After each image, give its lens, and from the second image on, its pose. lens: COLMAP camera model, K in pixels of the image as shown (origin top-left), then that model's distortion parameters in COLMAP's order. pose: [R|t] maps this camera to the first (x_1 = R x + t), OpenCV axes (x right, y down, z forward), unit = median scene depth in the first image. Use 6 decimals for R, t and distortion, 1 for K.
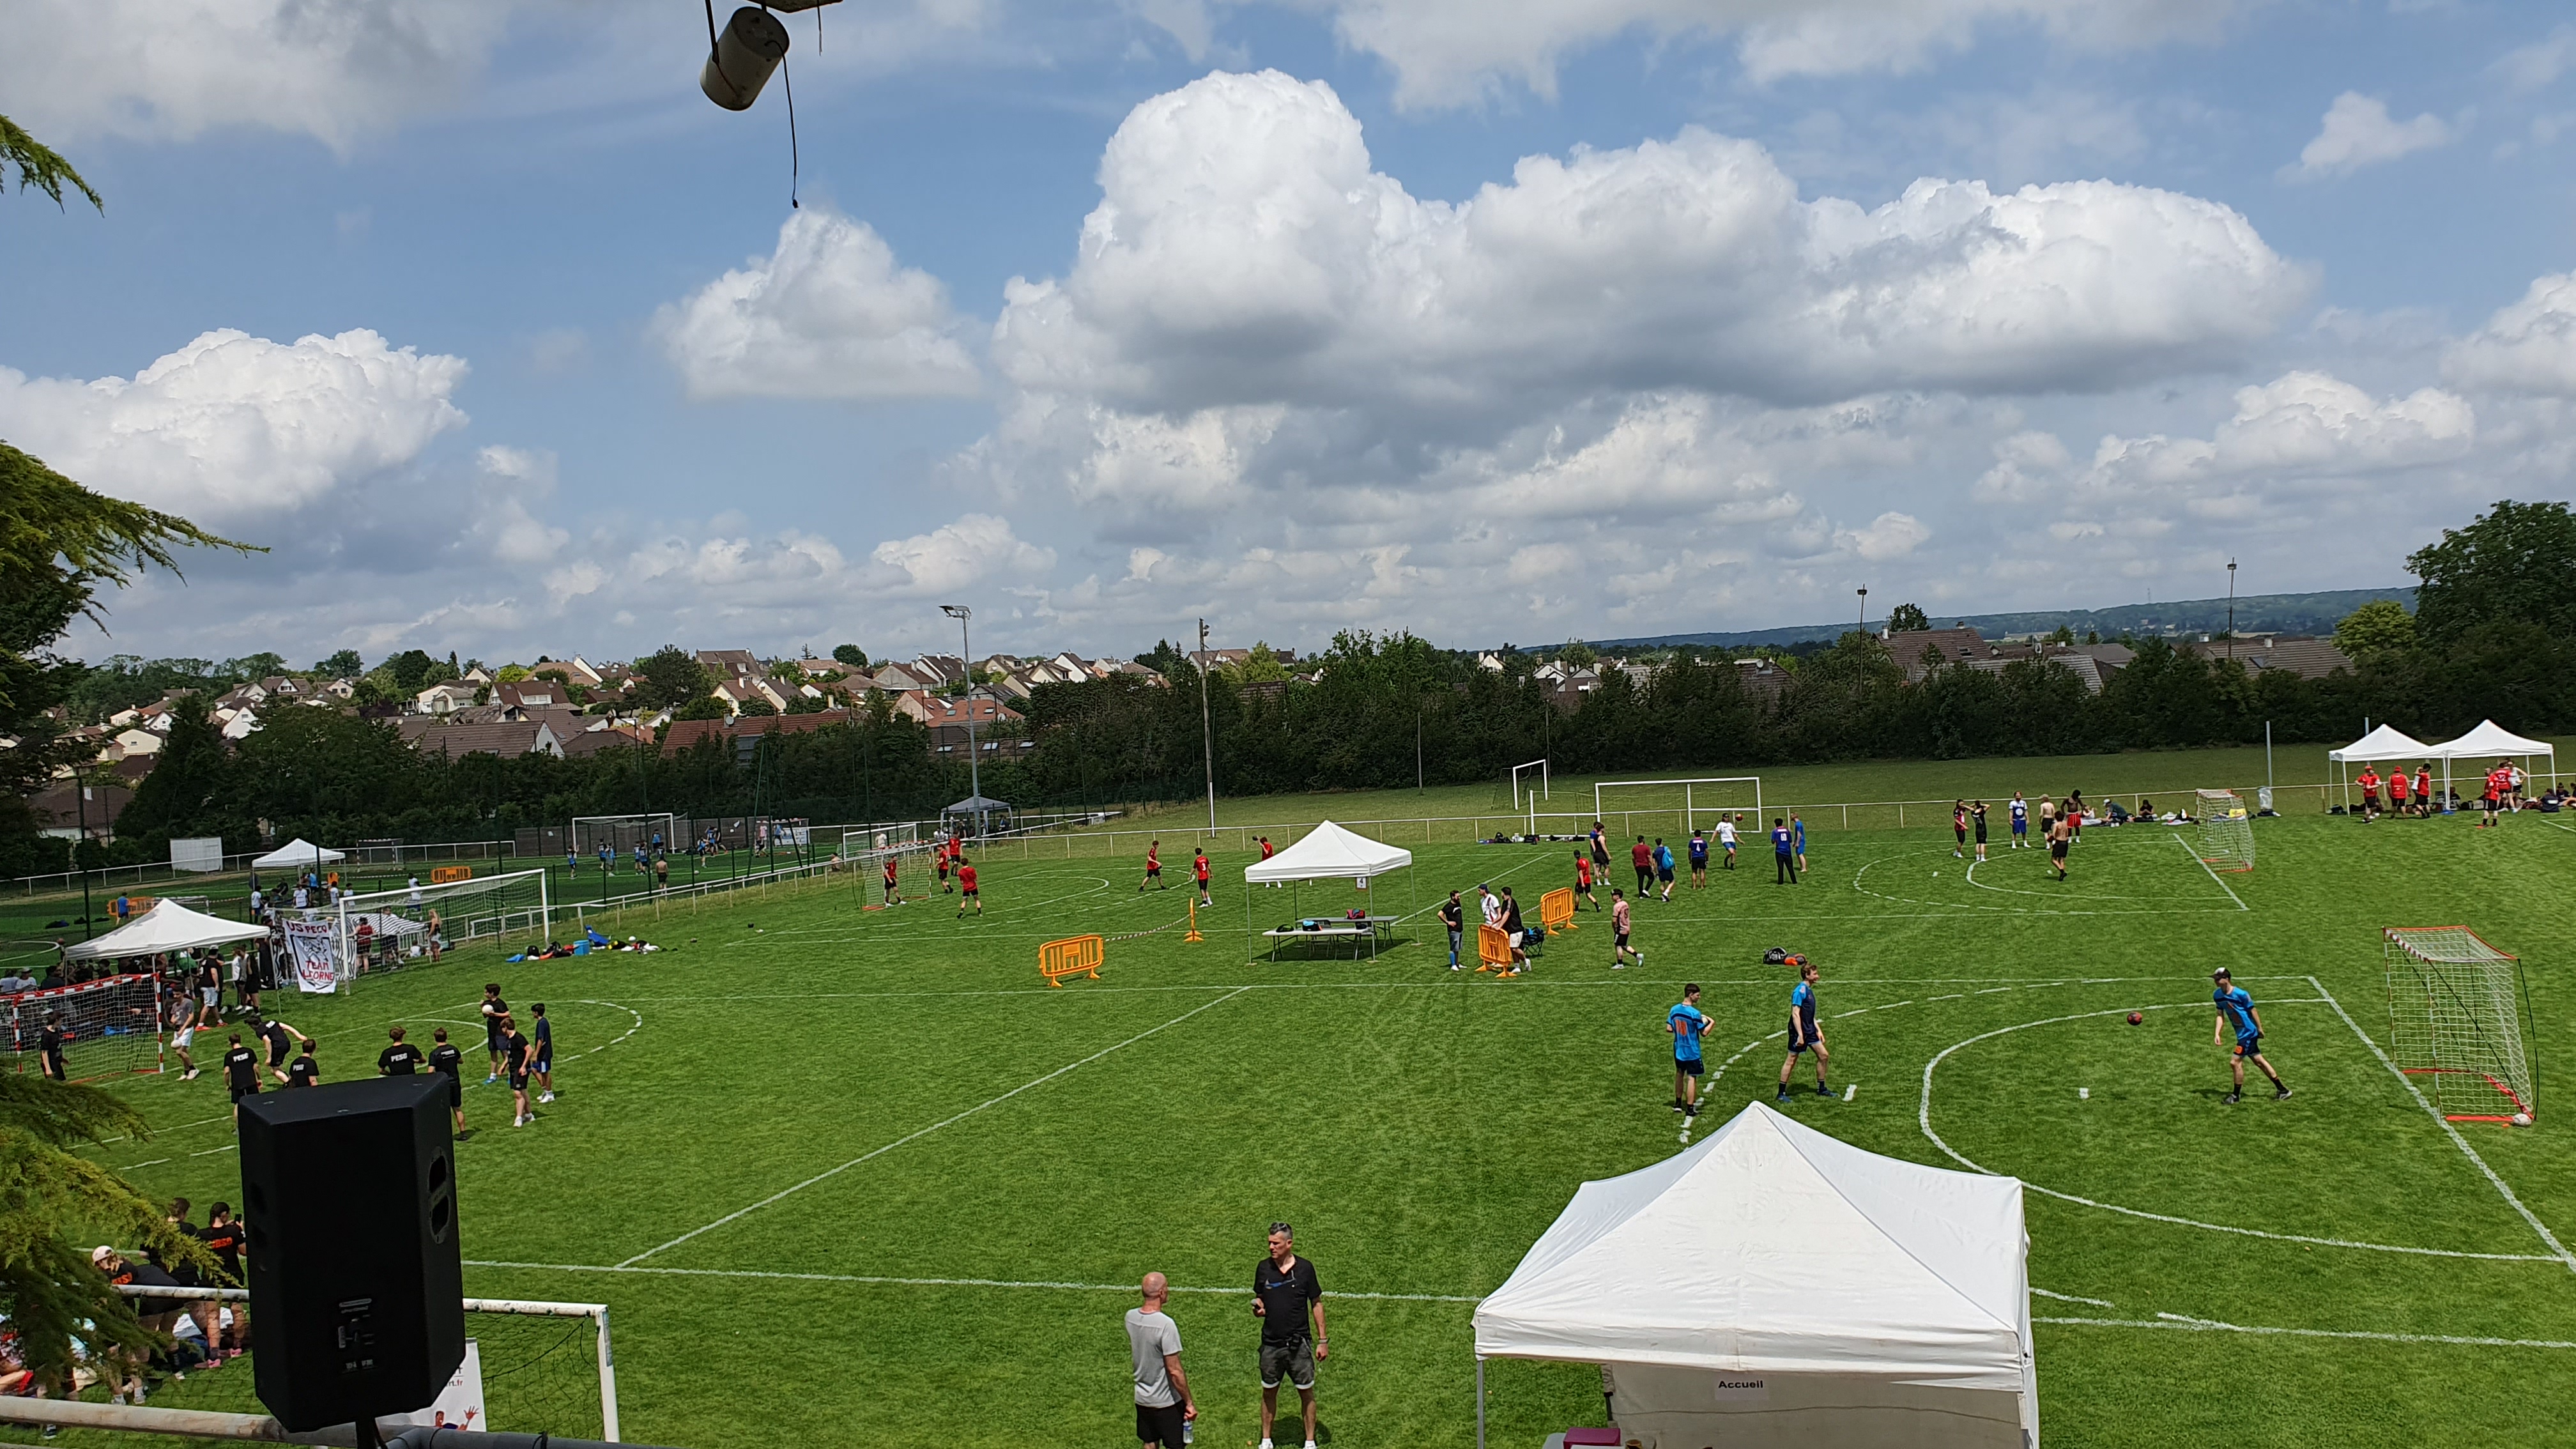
lens RADIAL K [[2024.6, 0, 1353.7], [0, 2024.6, 789.9], [0, 0, 1]] dist [0.028460, -0.031404]
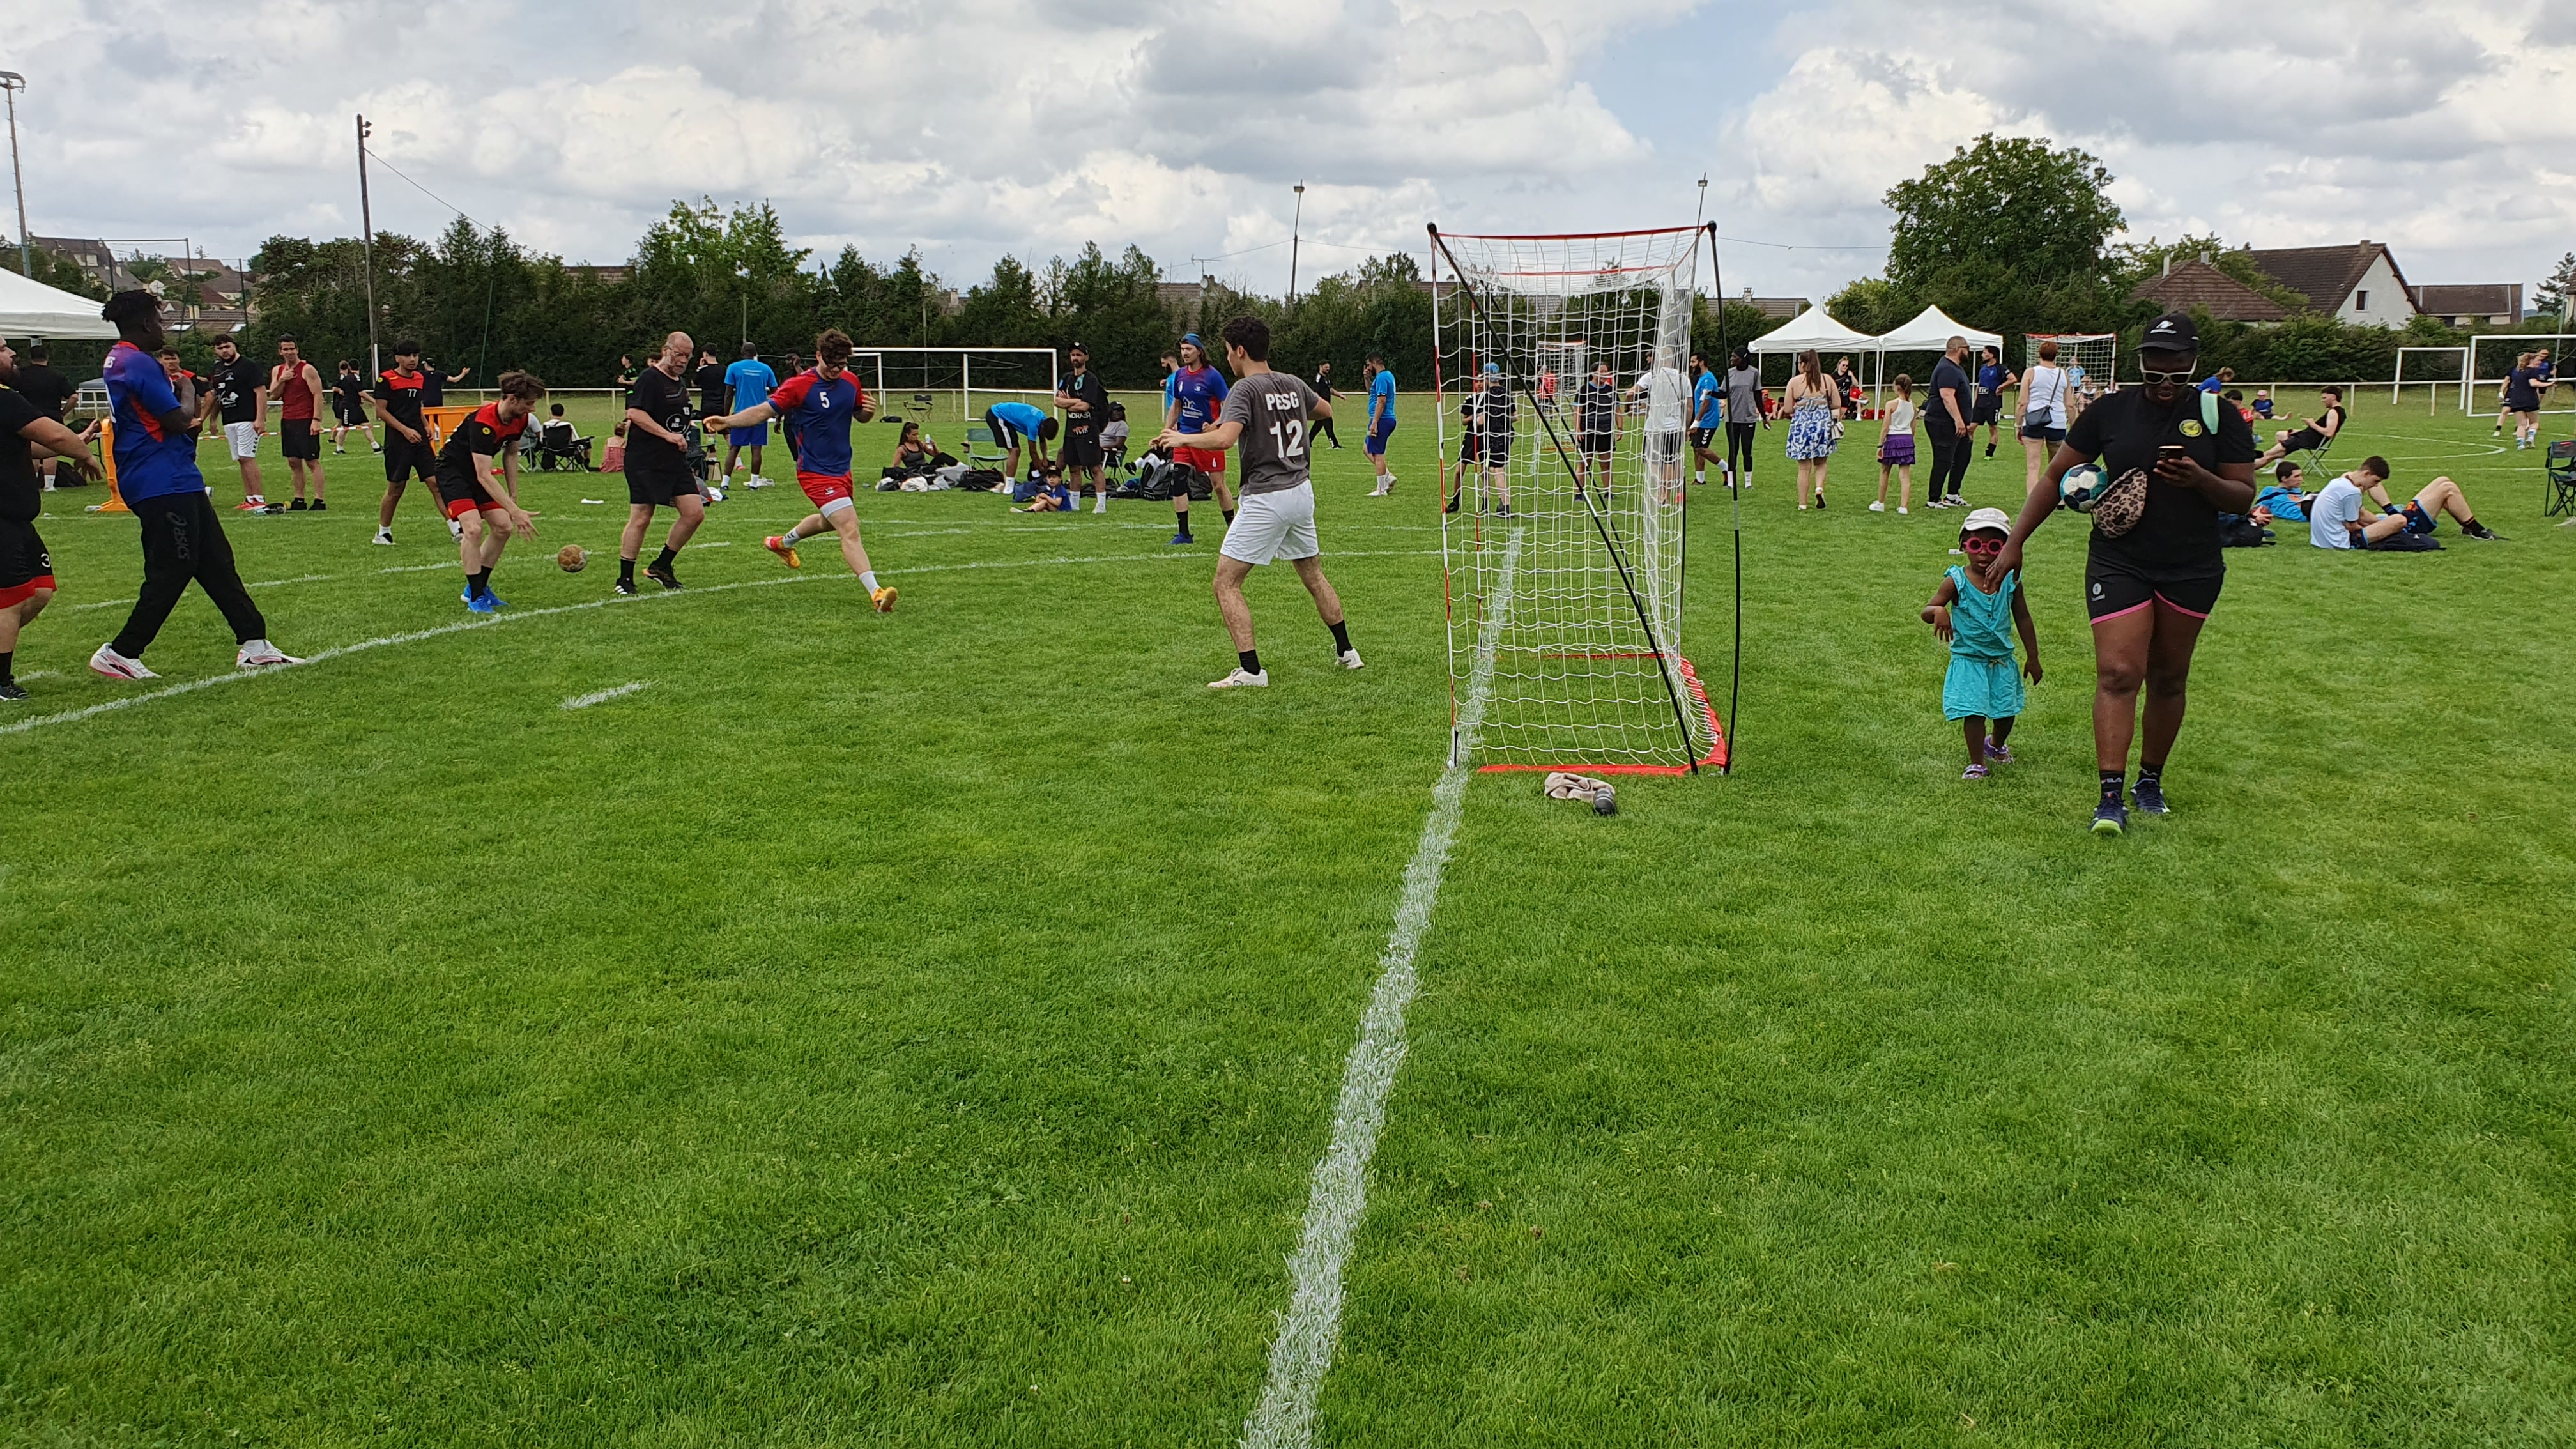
lens RADIAL K [[2024.6, 0, 1391.1], [0, 2024.6, 728.1], [0, 0, 1]] dist [0.028460, -0.031404]
pose [[0.972286, 0.015664, 0.233267, 0.099289], [-0.044079, 0.992141, 0.117105, 0.025655], [-0.229600, -0.124142, 0.965336, 0.154497]]
